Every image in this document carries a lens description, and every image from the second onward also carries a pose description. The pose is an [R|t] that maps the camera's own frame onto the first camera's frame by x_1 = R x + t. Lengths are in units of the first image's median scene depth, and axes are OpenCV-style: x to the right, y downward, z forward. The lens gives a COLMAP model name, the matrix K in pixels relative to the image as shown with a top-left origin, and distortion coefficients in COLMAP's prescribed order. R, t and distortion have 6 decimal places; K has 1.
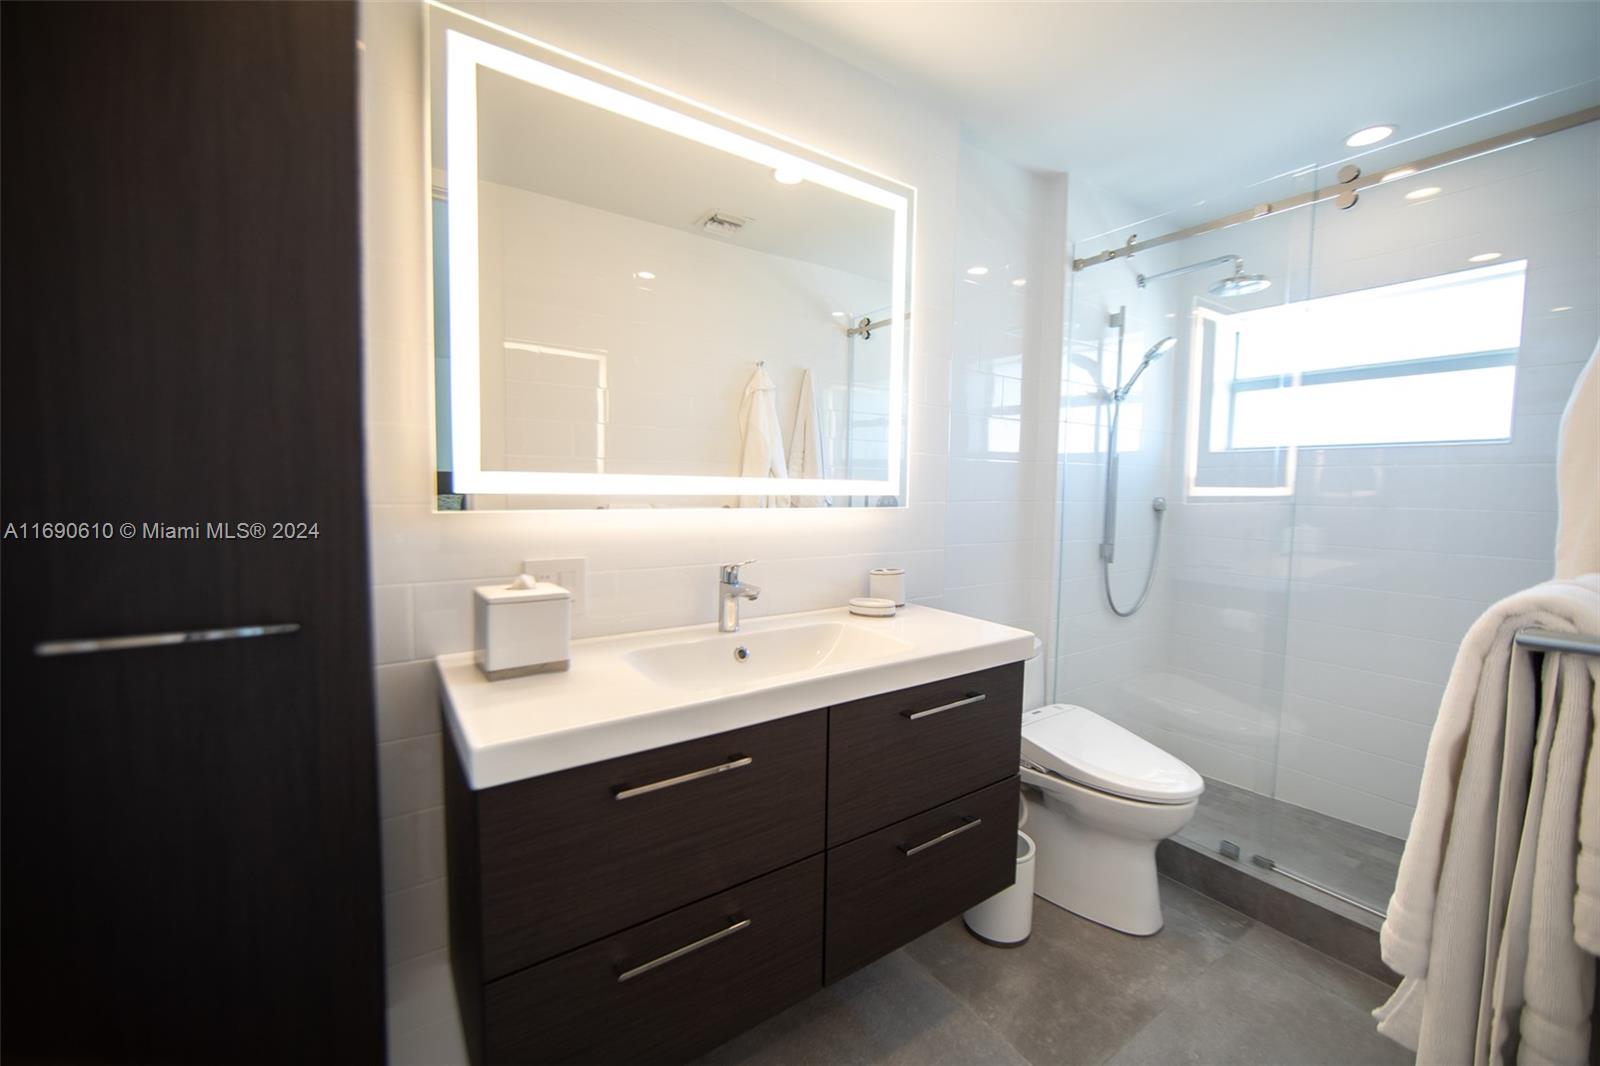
lens RADIAL K [[629.9, 0, 799.7], [0, 629.9, 533.3], [0, 0, 1]] dist [-0.008988, 0.000278]
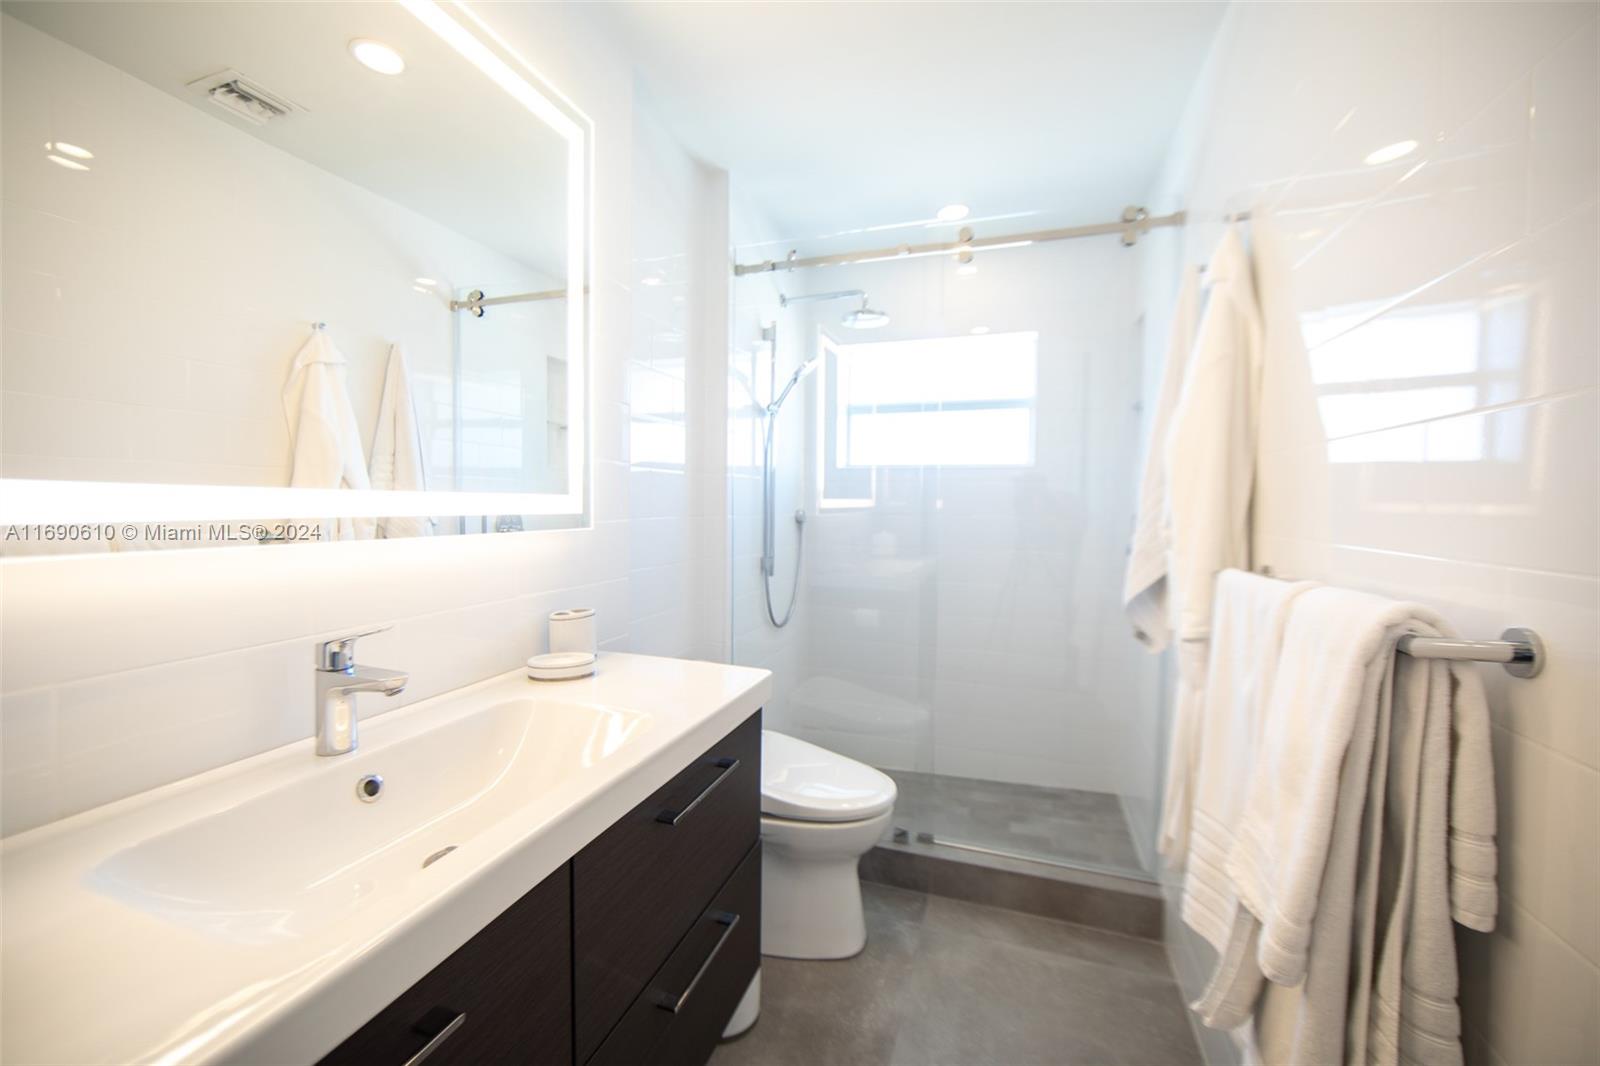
lens RADIAL K [[629.9, 0, 796.1], [0, 629.9, 532.2], [0, 0, 1]] dist [-0.008988, 0.000278]
pose [[0.807452, -0.034275, 0.588937, -0.070141], [0.047028, 0.998873, -0.006344, -0.016161], [-0.588056, 0.032819, 0.808154, 0.185875]]
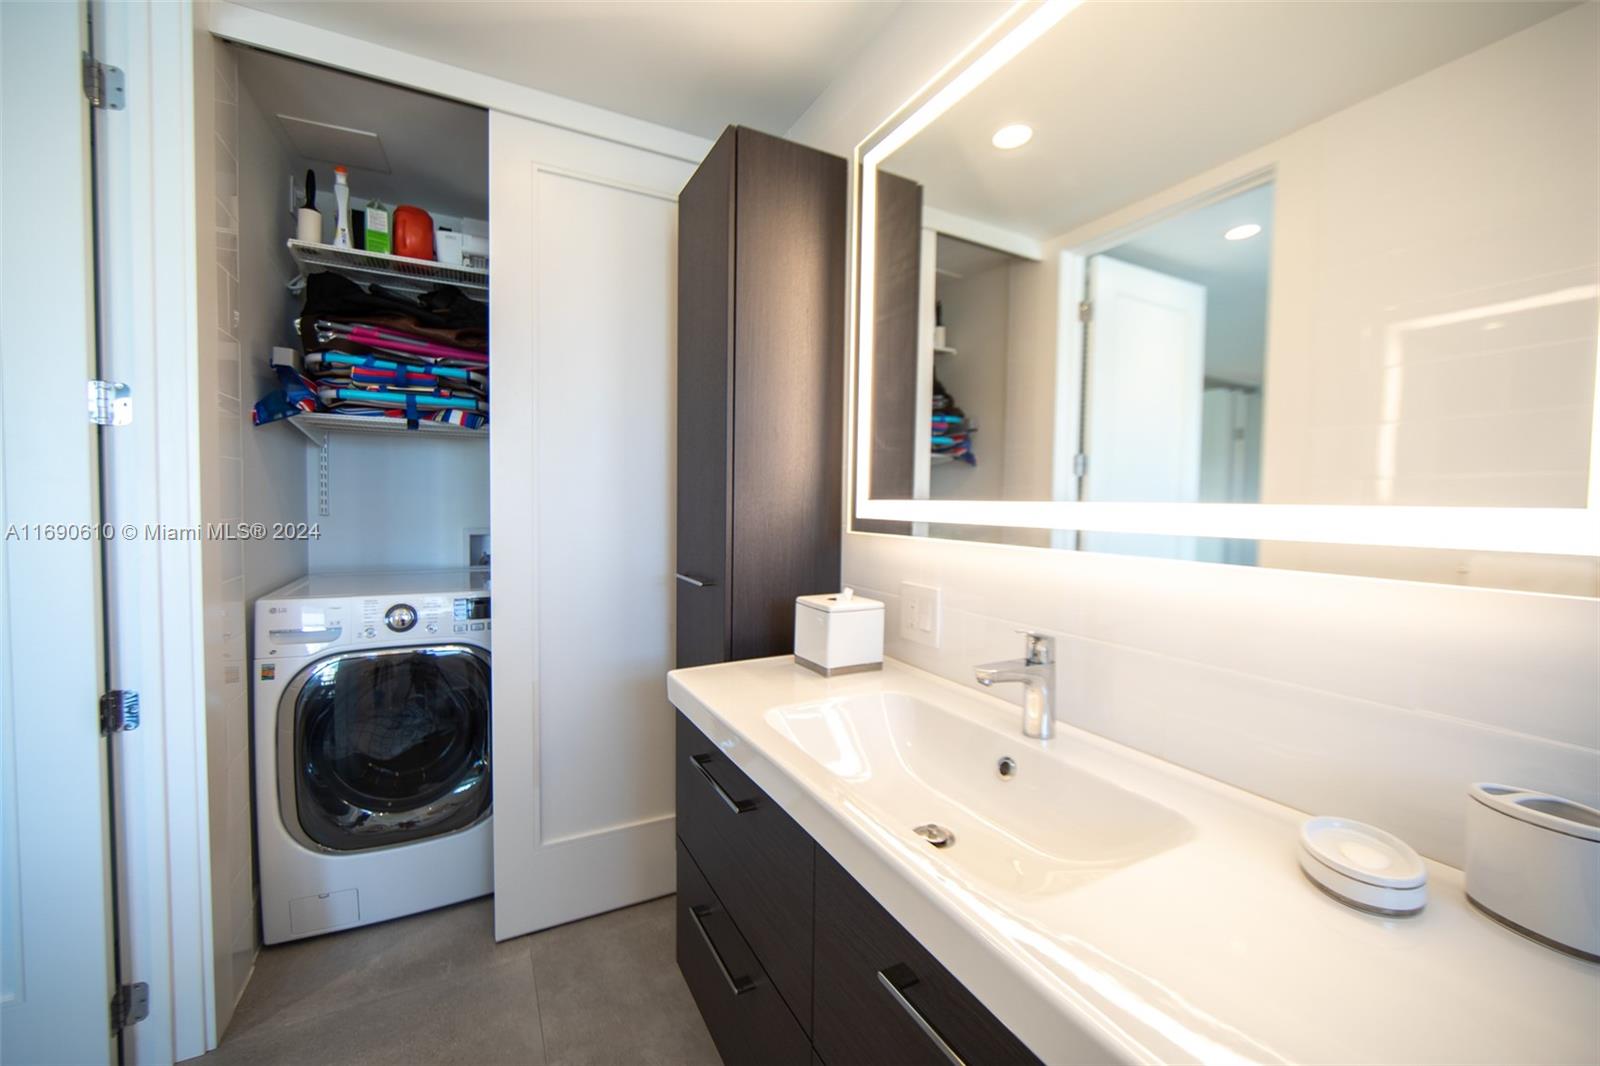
lens RADIAL K [[629.9, 0, 795.1], [0, 629.9, 527.3], [0, 0, 1]] dist [-0.008988, 0.000278]
pose [[-0.115642, 0.021134, -0.993066, 0.377518], [-0.102313, 0.994202, 0.033073, -0.037239], [0.988007, 0.105429, -0.112810, 0.540104]]
